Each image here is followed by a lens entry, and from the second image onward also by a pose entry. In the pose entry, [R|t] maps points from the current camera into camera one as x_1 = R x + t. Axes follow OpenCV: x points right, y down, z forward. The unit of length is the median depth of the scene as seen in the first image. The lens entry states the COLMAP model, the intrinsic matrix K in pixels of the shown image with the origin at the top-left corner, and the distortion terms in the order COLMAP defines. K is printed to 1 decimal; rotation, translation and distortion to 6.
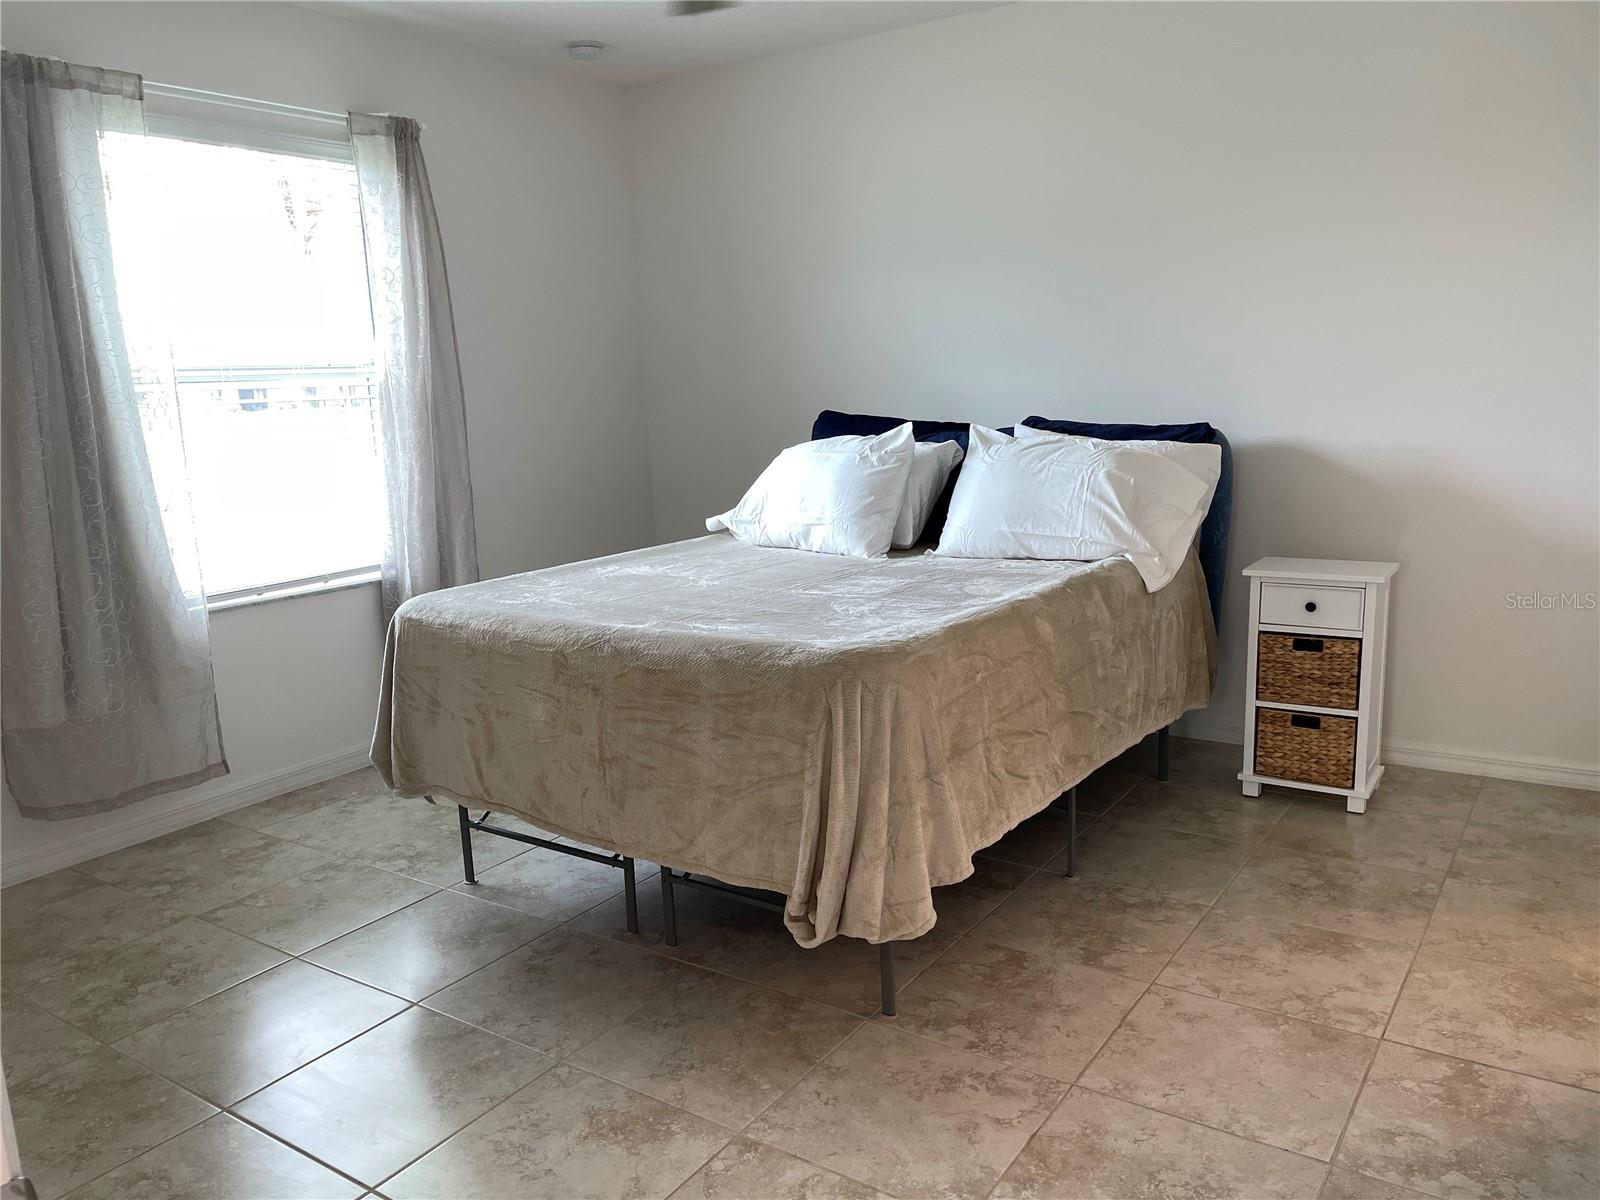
lens RADIAL K [[1183.3, 0, 783.8], [0, 1183.3, 607.9], [0, 0, 1]] dist [0.095990, -0.115067]
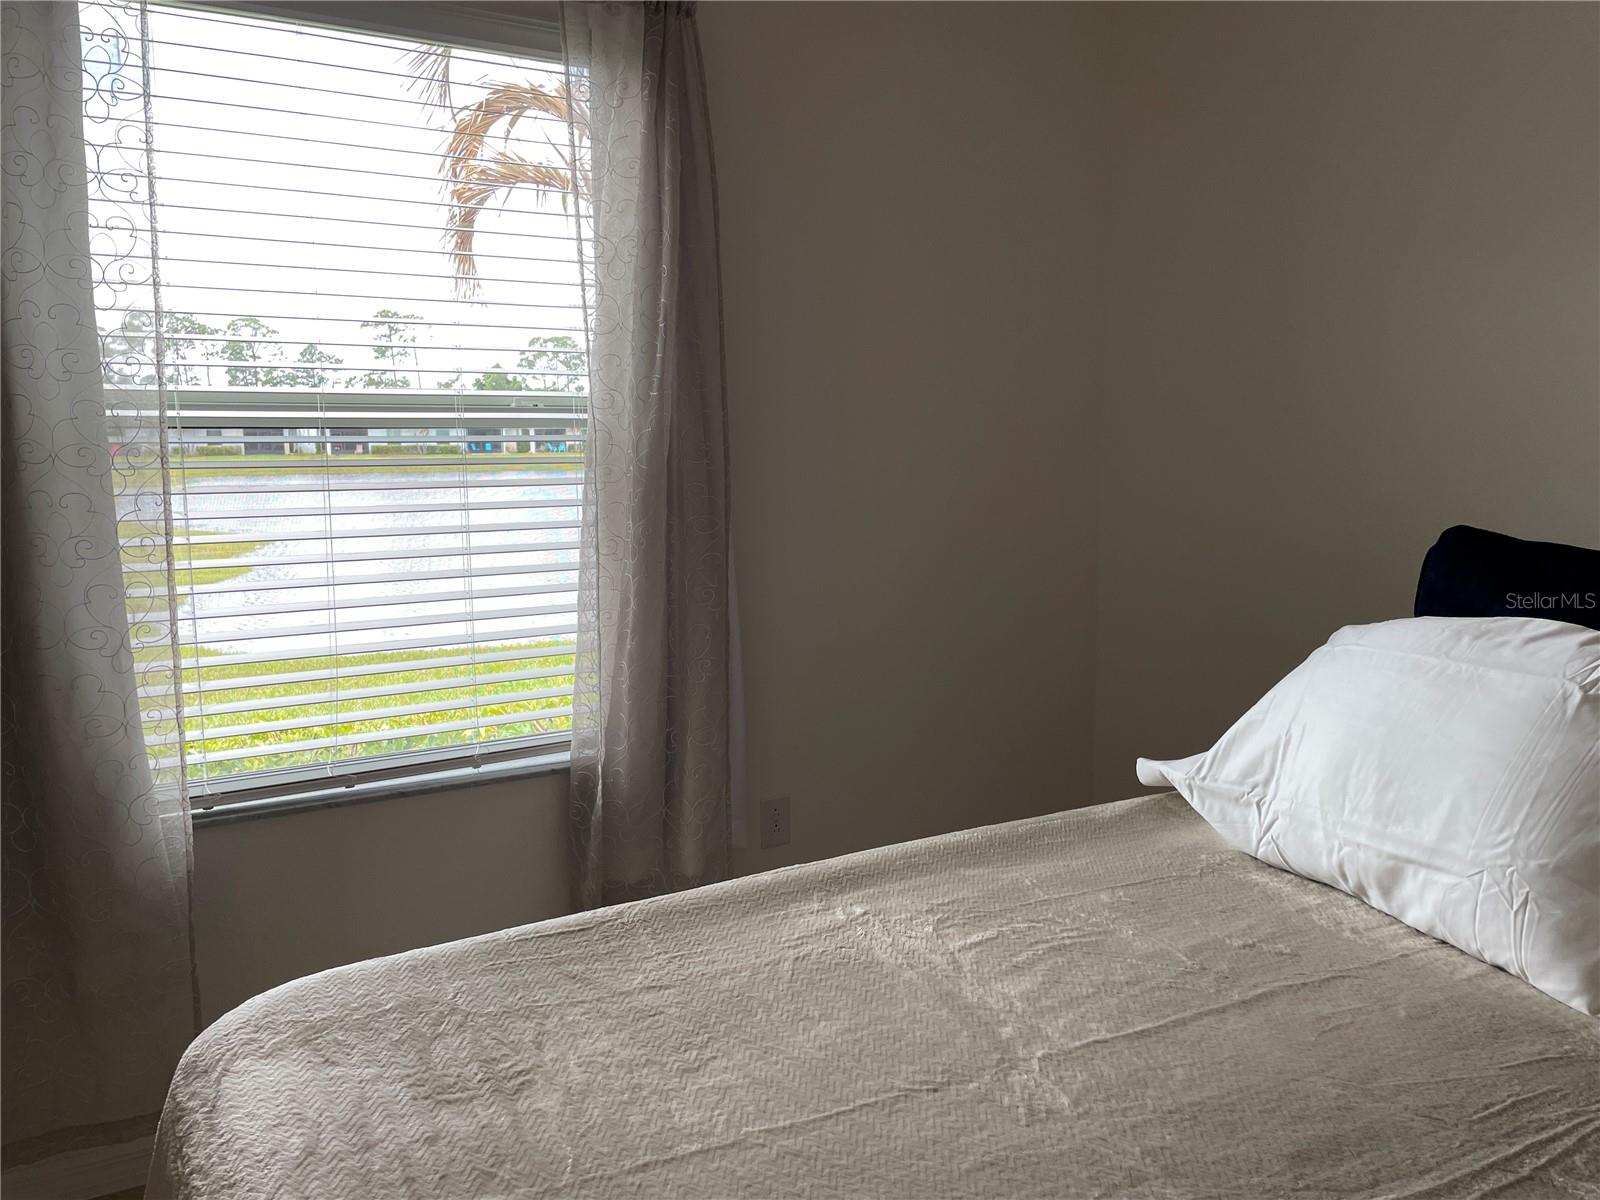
lens RADIAL K [[1183.3, 0, 783.8], [0, 1183.3, 607.9], [0, 0, 1]] dist [0.095990, -0.115067]
pose [[0.904756, 0.097411, -0.414641, -0.004447], [-0.109862, 0.993927, -0.006220, -0.122227], [0.411517, 0.051180, 0.909964, 0.561763]]
